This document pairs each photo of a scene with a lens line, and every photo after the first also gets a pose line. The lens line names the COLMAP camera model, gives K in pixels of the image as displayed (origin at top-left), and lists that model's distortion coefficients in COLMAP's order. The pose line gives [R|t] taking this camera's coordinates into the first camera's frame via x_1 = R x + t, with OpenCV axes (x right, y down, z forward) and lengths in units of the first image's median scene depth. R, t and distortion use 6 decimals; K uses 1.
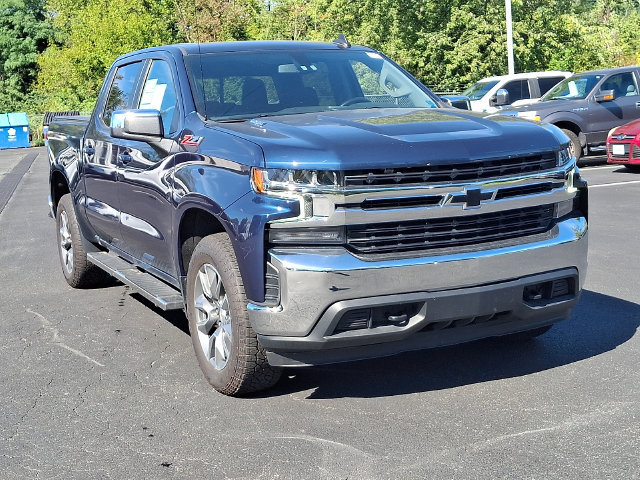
lens RADIAL K [[930.9, 0, 316.7], [0, 930.9, 234.9], [0, 0, 1]] dist [0.091790, 0.000000]
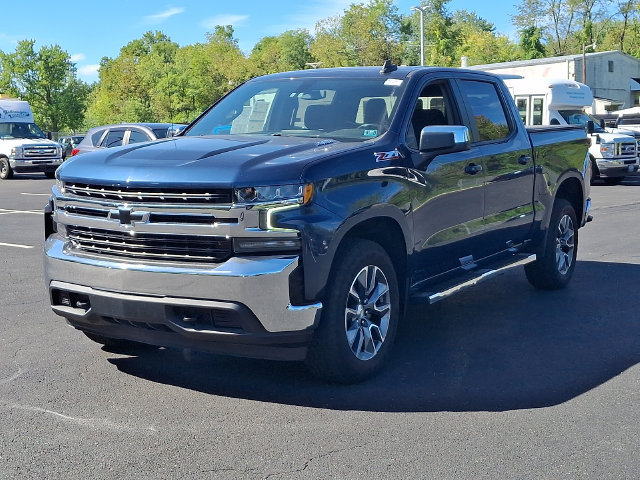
lens RADIAL K [[930.9, 0, 318.8], [0, 930.9, 238.4], [0, 0, 1]] dist [0.091790, 0.000000]
pose [[0.551938, 0.150951, -0.820109, 1.202668], [-0.139681, 0.986320, 0.087538, -0.142734], [0.822103, 0.066238, 0.565472, 0.518910]]
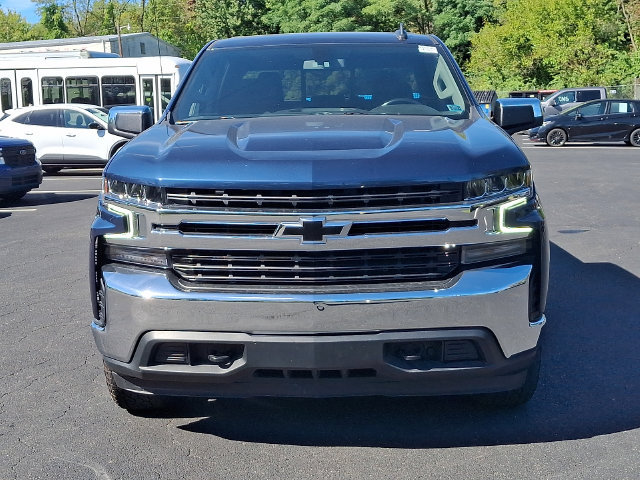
lens RADIAL K [[930.9, 0, 314.2], [0, 930.9, 265.4], [0, 0, 1]] dist [0.091790, 0.000000]
pose [[0.887814, 0.111537, -0.446483, 0.523277], [-0.086915, 0.993364, 0.075326, -0.069109], [0.451921, -0.028070, 0.891616, 0.240881]]
